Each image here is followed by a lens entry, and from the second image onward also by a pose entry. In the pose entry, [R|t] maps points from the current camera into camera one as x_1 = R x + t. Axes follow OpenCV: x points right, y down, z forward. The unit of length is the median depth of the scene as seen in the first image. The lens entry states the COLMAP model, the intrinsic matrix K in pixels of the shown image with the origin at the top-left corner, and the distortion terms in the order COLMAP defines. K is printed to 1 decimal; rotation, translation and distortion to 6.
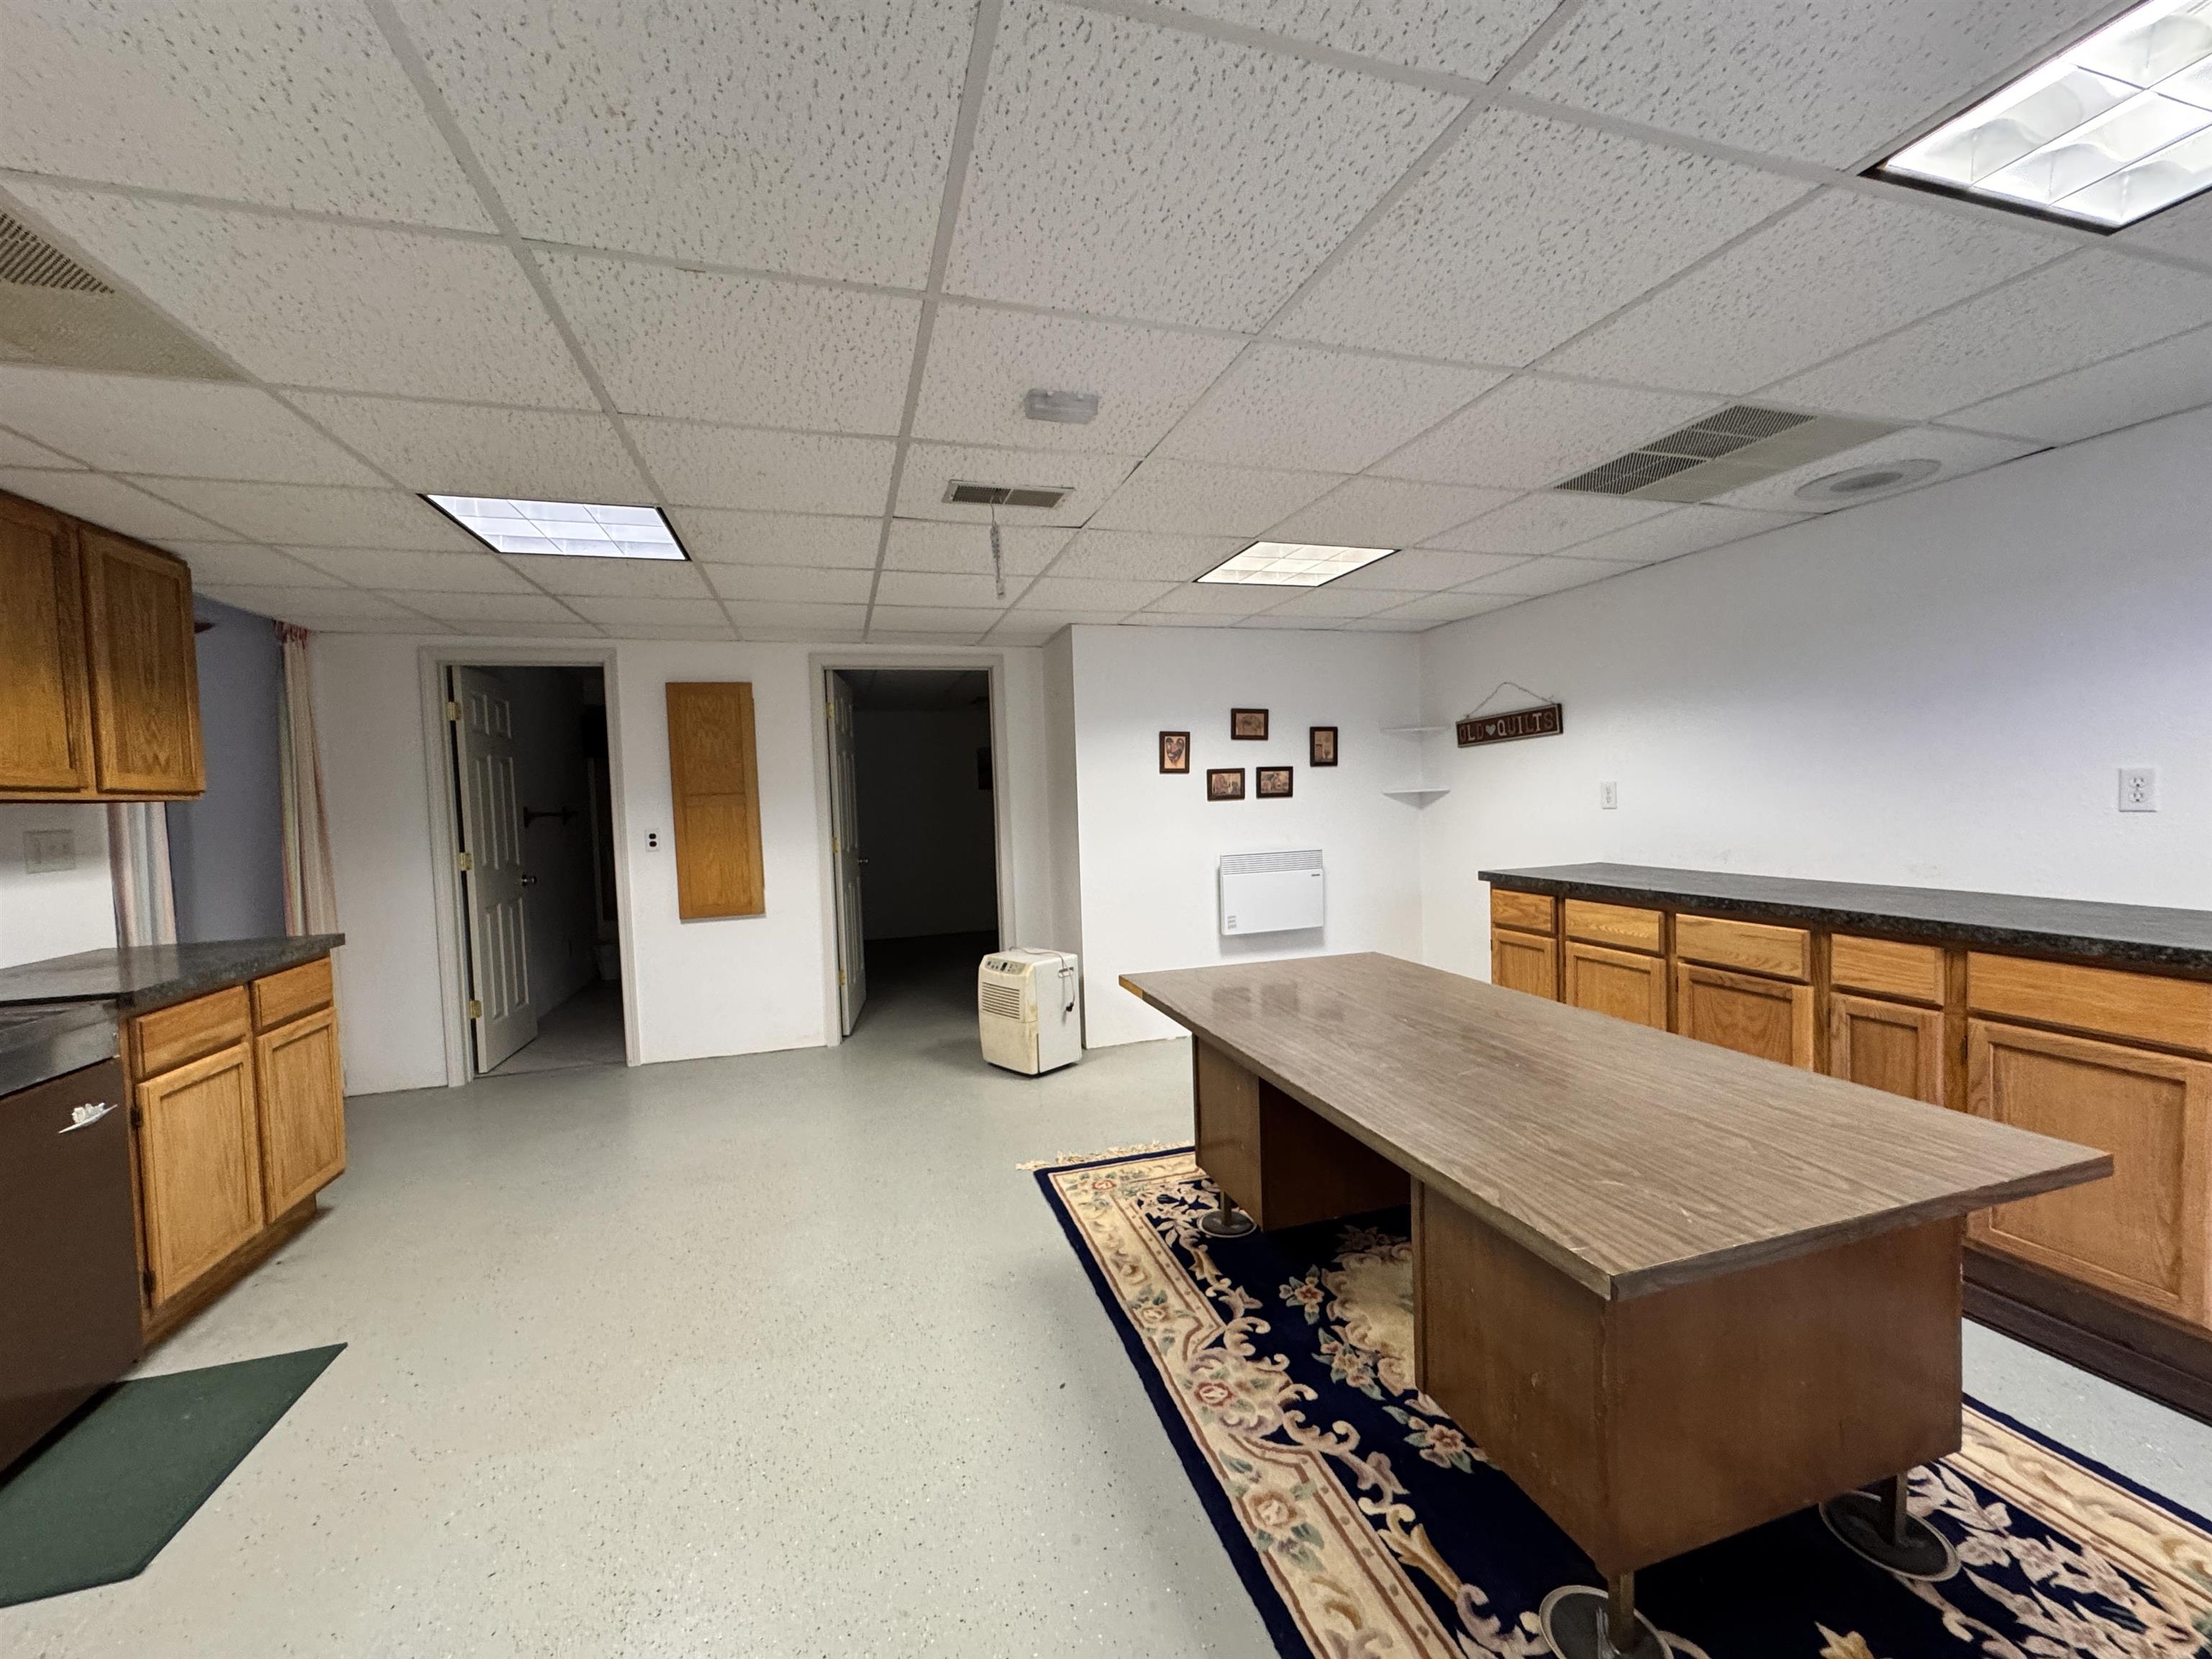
lens RADIAL K [[879.5, 0, 1101.3], [0, 879.5, 832.5], [0, 0, 1]] dist [-0.005653, 0.000477]
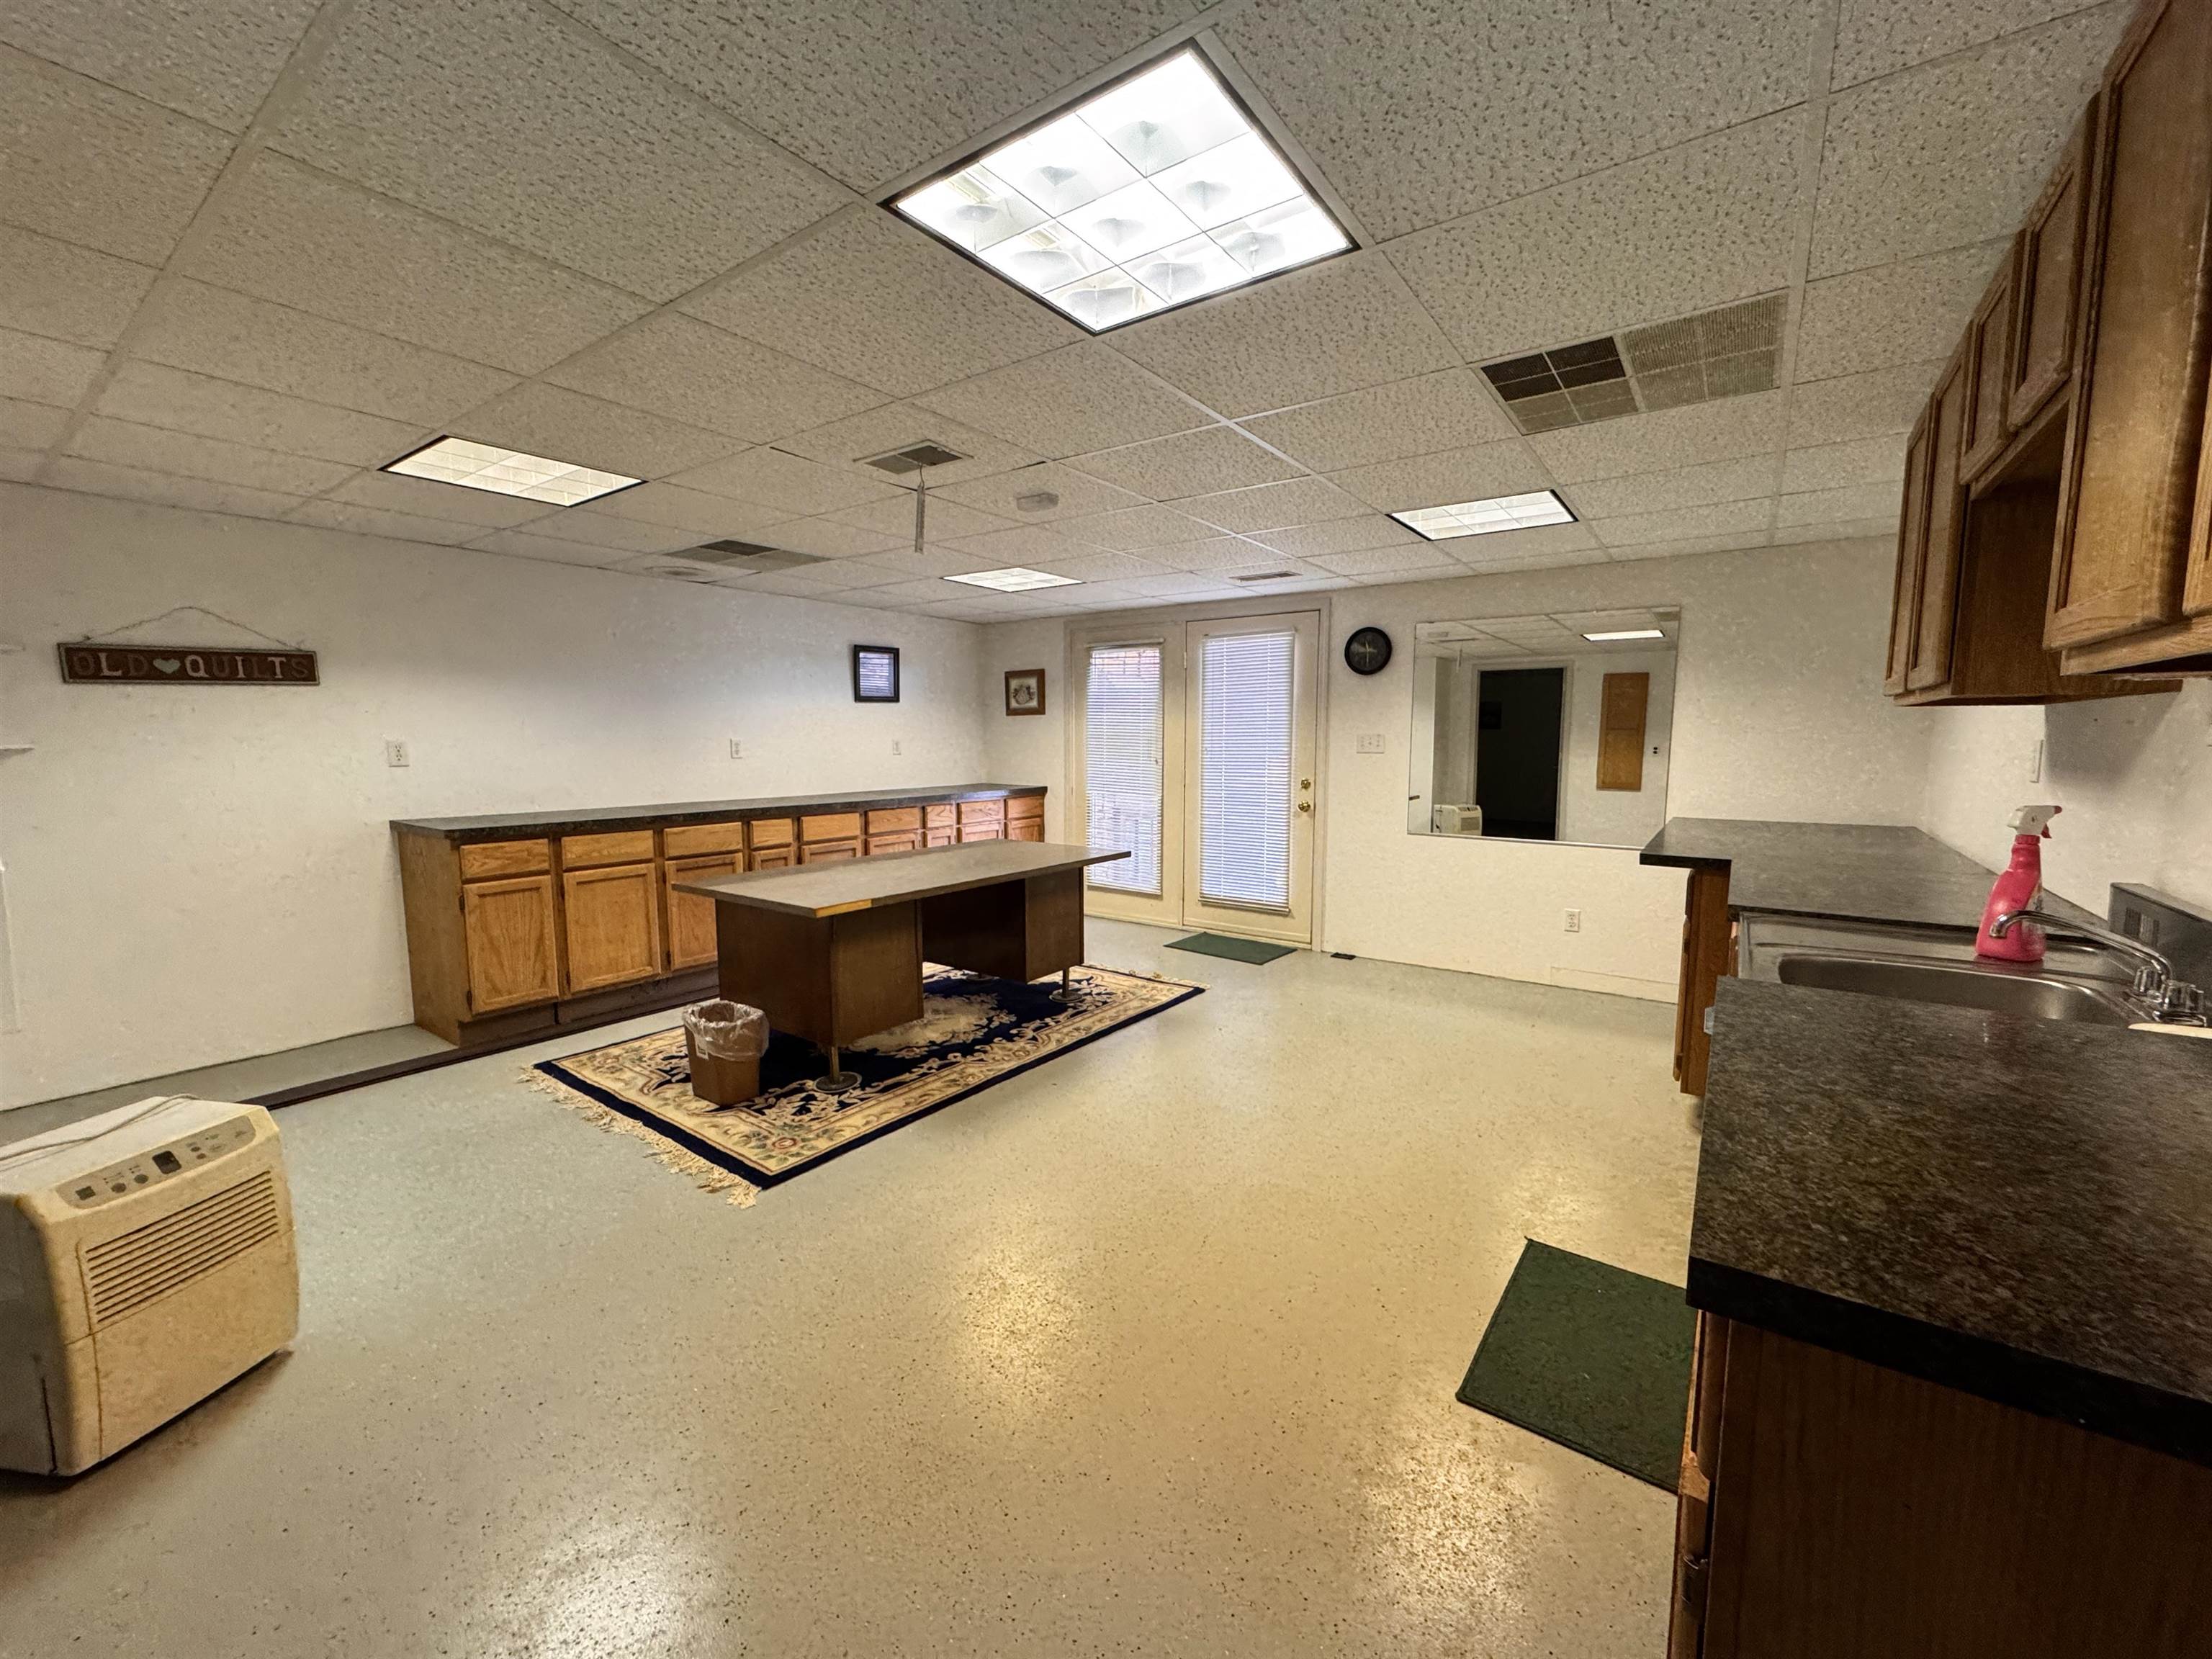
lens RADIAL K [[879.5, 0, 1110.4], [0, 879.5, 830.2], [0, 0, 1]] dist [-0.005653, 0.000477]
pose [[-0.601946, -0.053701, 0.796729, -1.313211], [0.053093, 0.992837, 0.107032, -0.033247], [-0.796770, 0.106728, -0.594783, 1.705159]]
